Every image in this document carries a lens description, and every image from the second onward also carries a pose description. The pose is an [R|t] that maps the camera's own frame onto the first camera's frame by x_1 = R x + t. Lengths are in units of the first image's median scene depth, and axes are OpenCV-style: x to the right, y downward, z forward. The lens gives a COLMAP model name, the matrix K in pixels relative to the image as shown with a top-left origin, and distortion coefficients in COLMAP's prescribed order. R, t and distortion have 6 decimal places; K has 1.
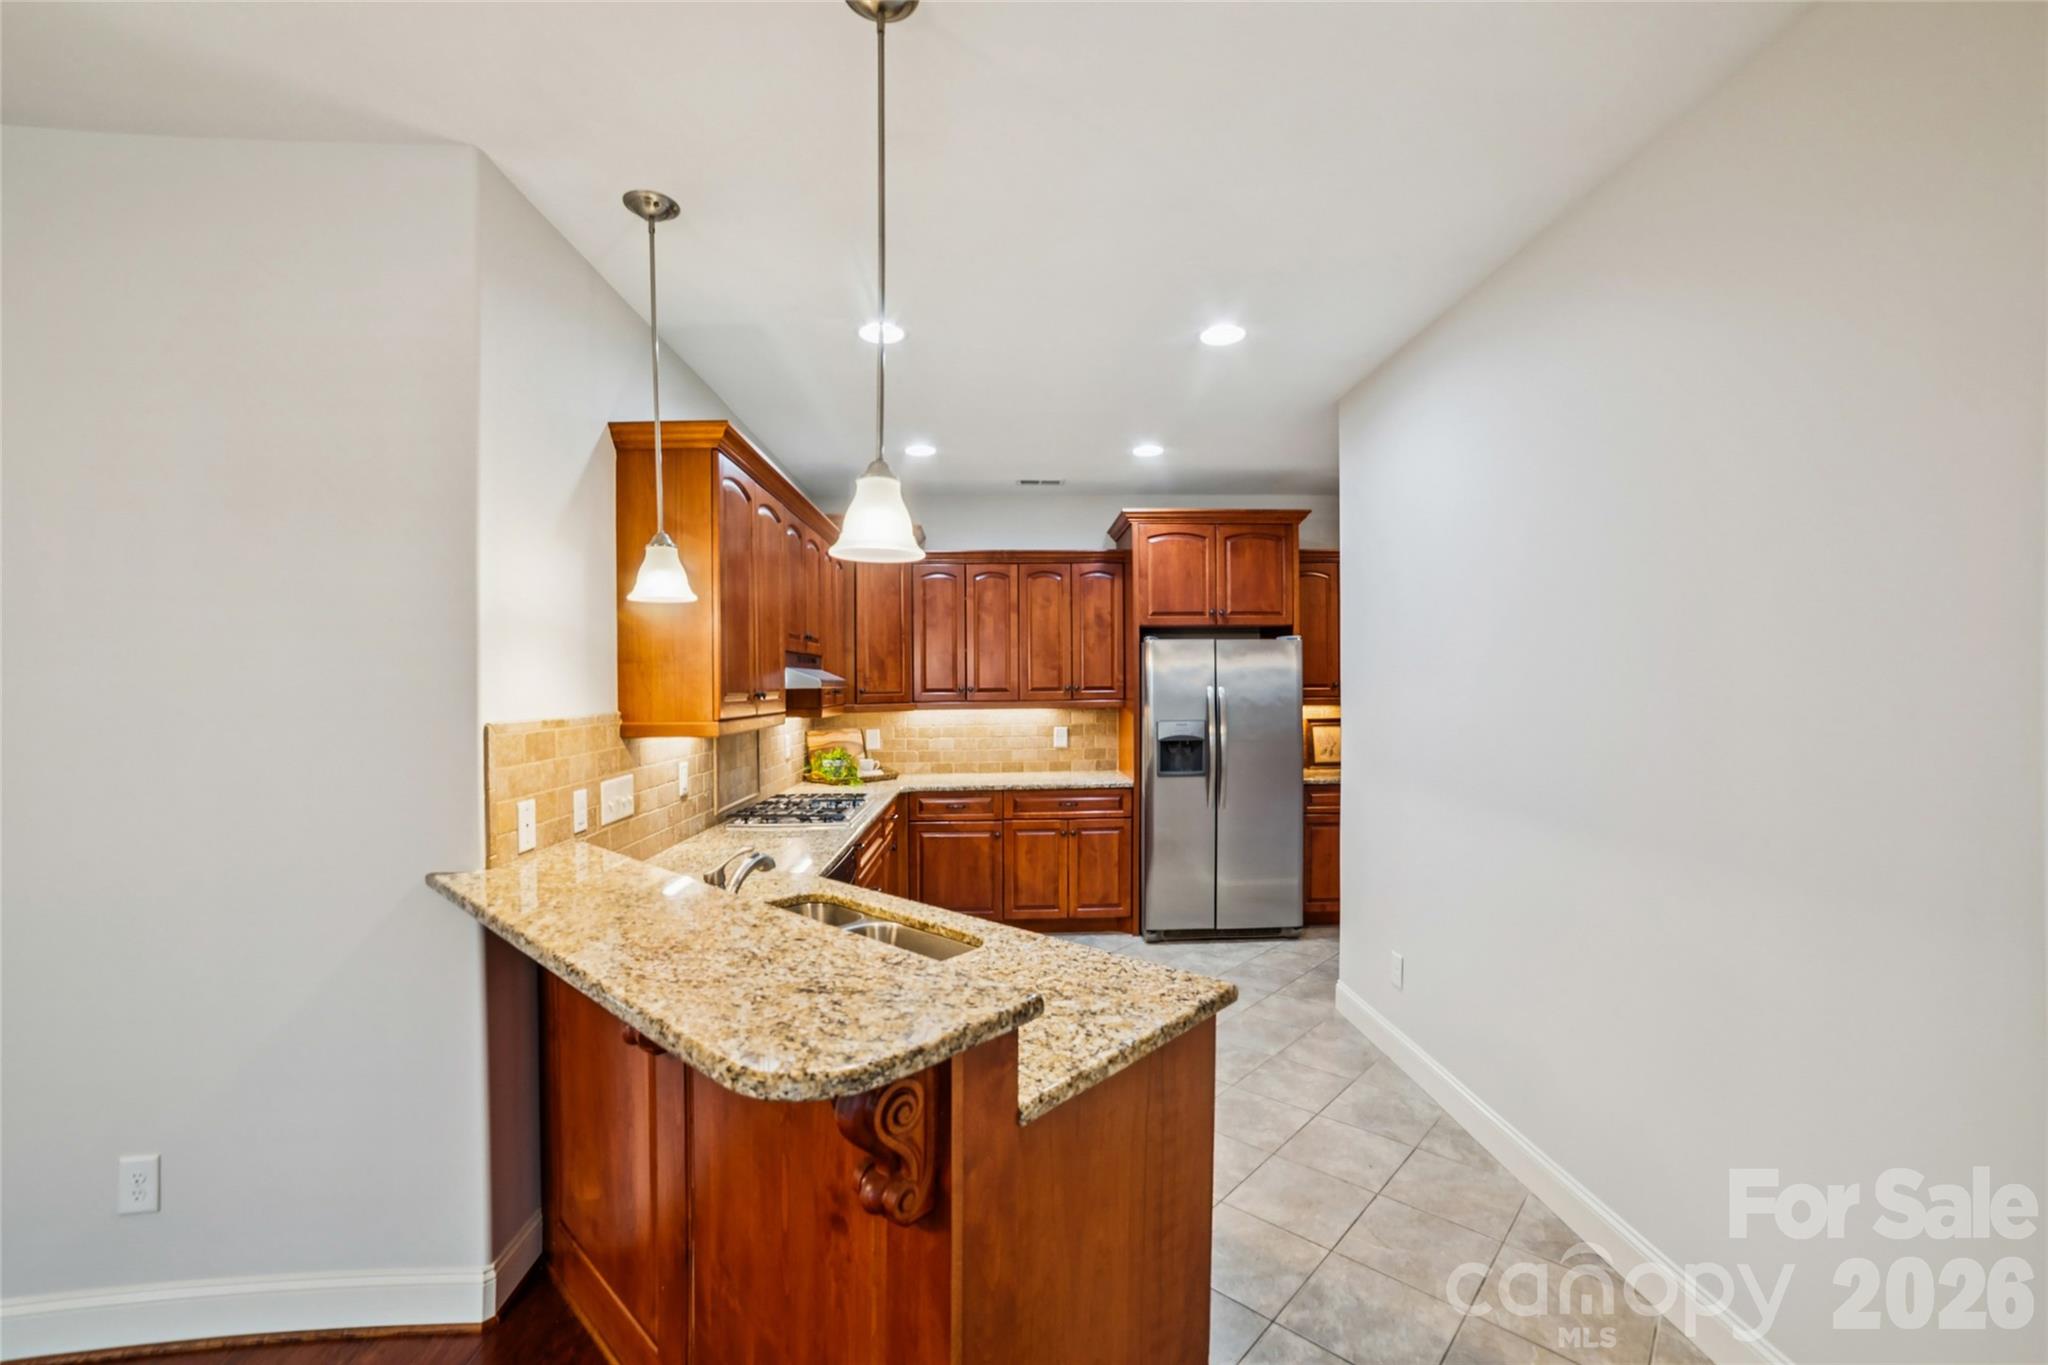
lens RADIAL K [[874.4, 0, 1011.6], [0, 874.4, 685.3], [0, 0, 1]] dist [-0.041639, 0.010372]
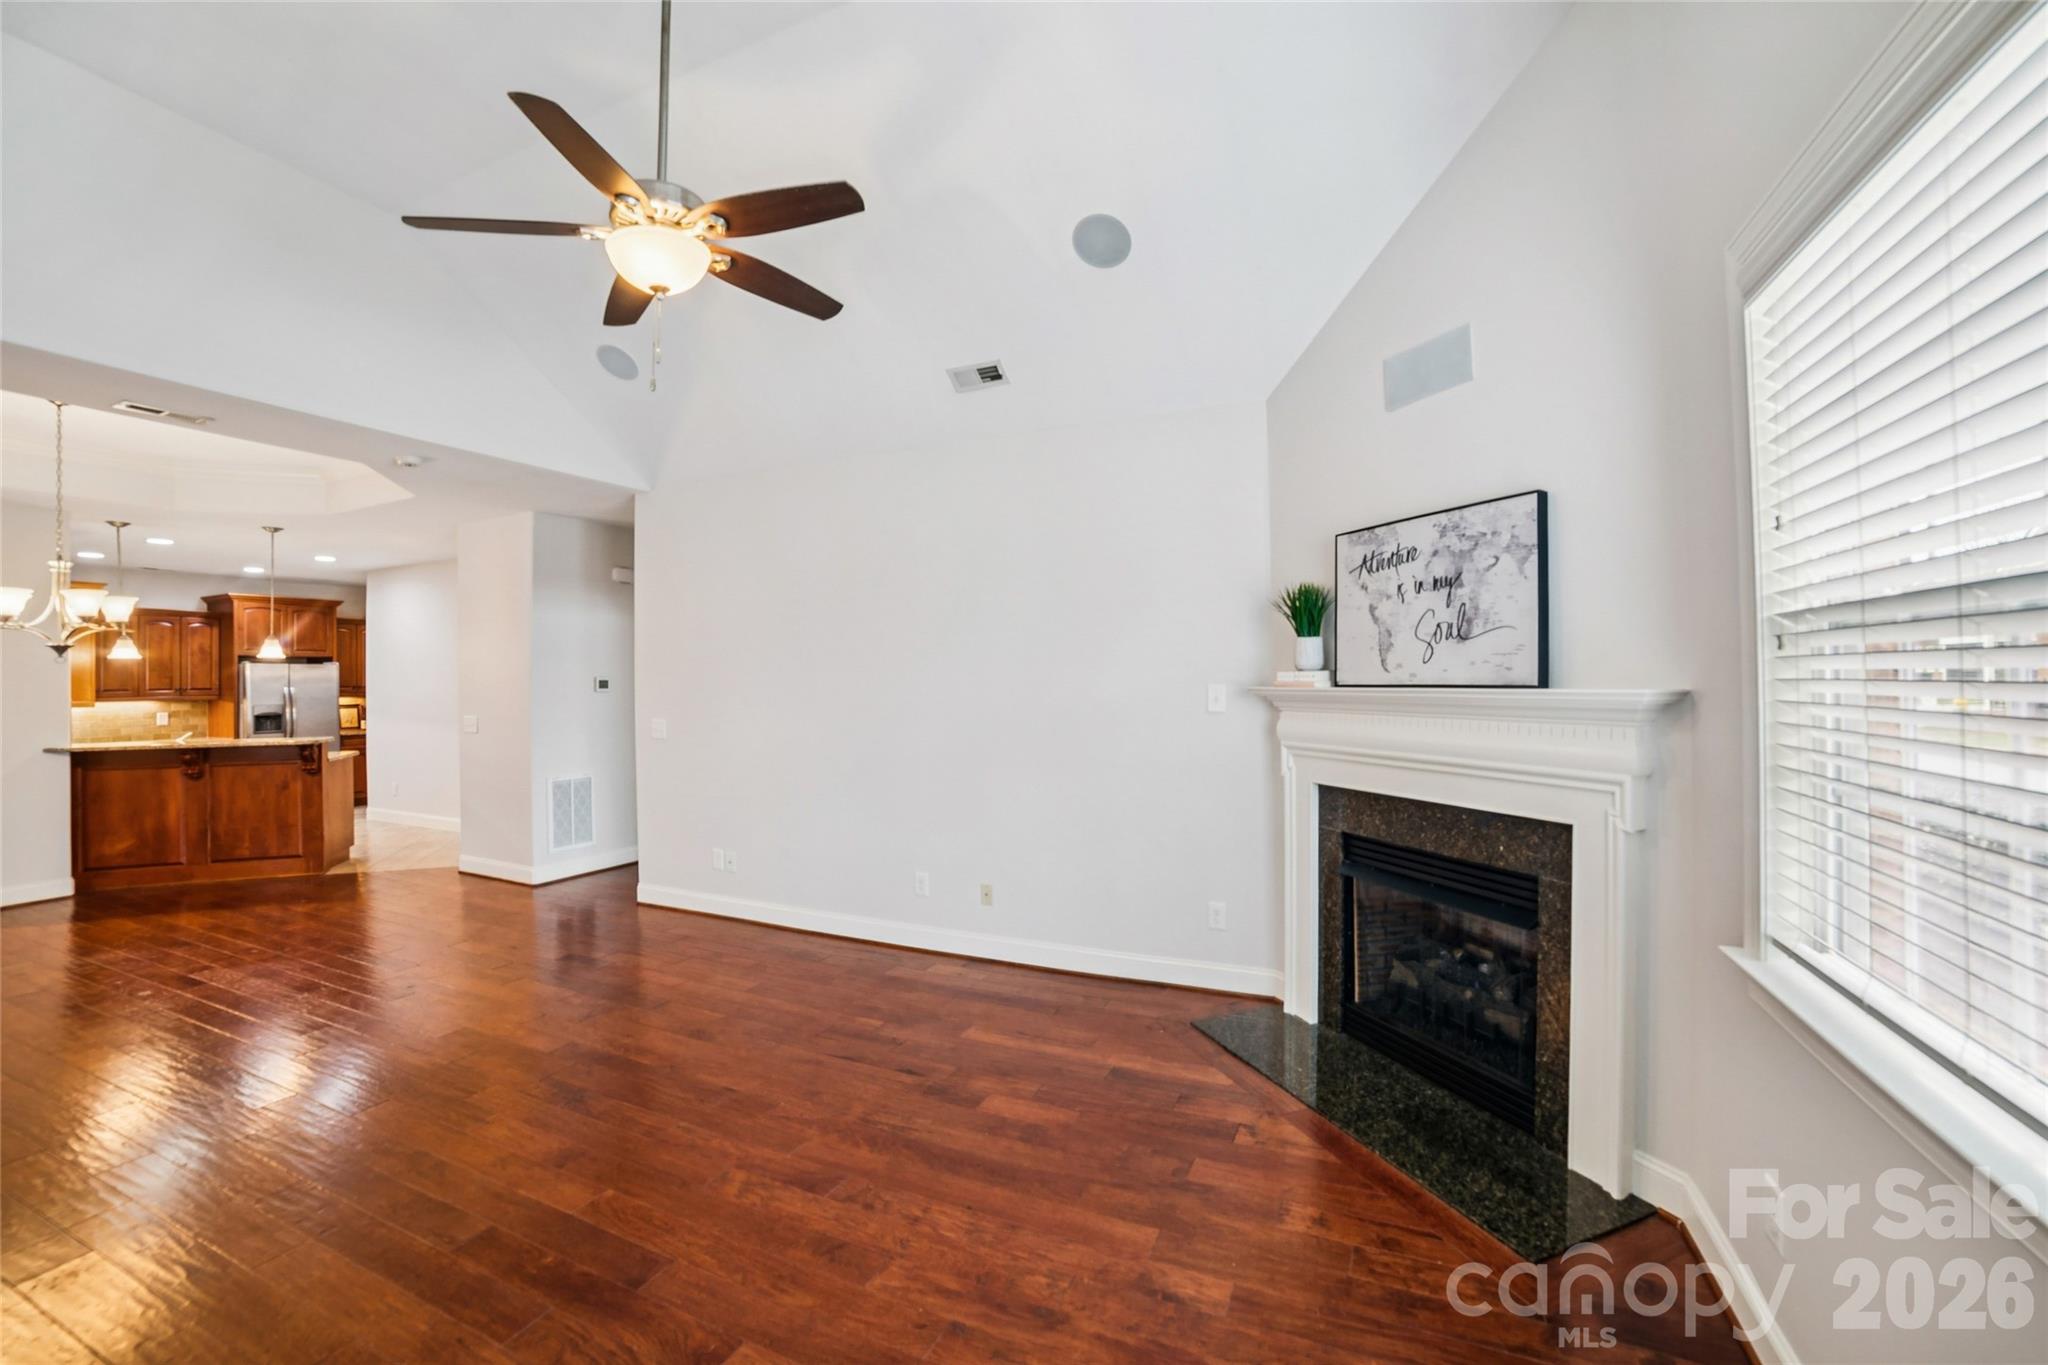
lens RADIAL K [[874.4, 0, 1062.5], [0, 874.4, 672.5], [0, 0, 1]] dist [-0.041639, 0.010372]
pose [[0.441389, 0.007239, 0.897287, -0.701756], [0.007766, 0.999899, -0.011887, 0.004049], [-0.897282, 0.012216, 0.441288, -1.385645]]
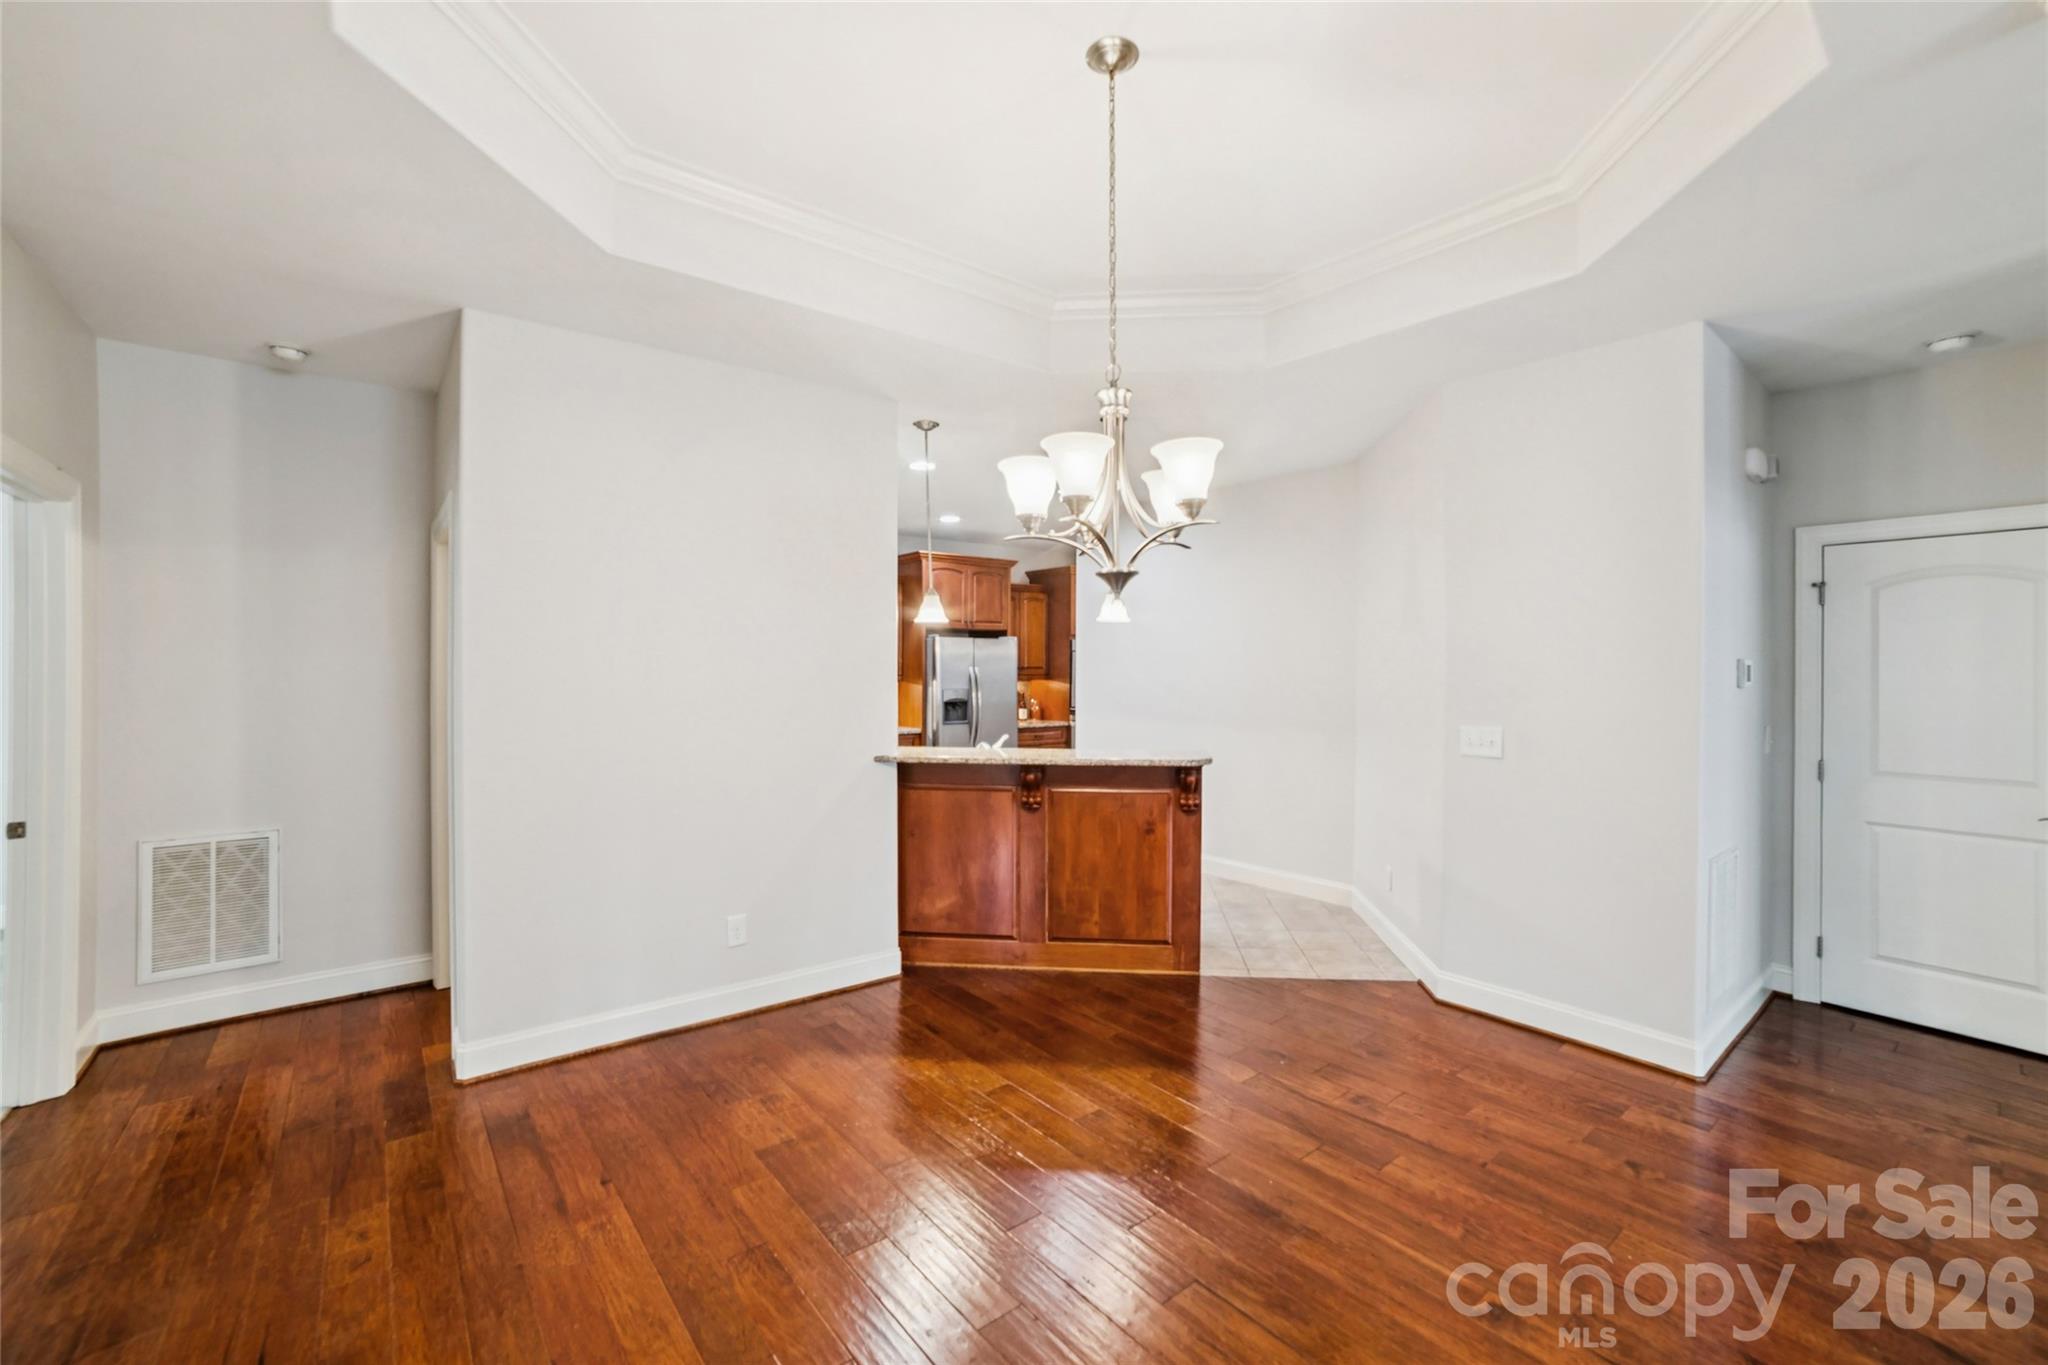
lens RADIAL K [[874.4, 0, 1023.8], [0, 874.4, 679.2], [0, 0, 1]] dist [-0.041639, 0.010372]
pose [[0.795697, 0.001971, 0.605692, -0.653503], [-0.012075, 0.999848, 0.012608, 0.002440], [-0.605575, -0.017346, 0.795599, -0.336769]]
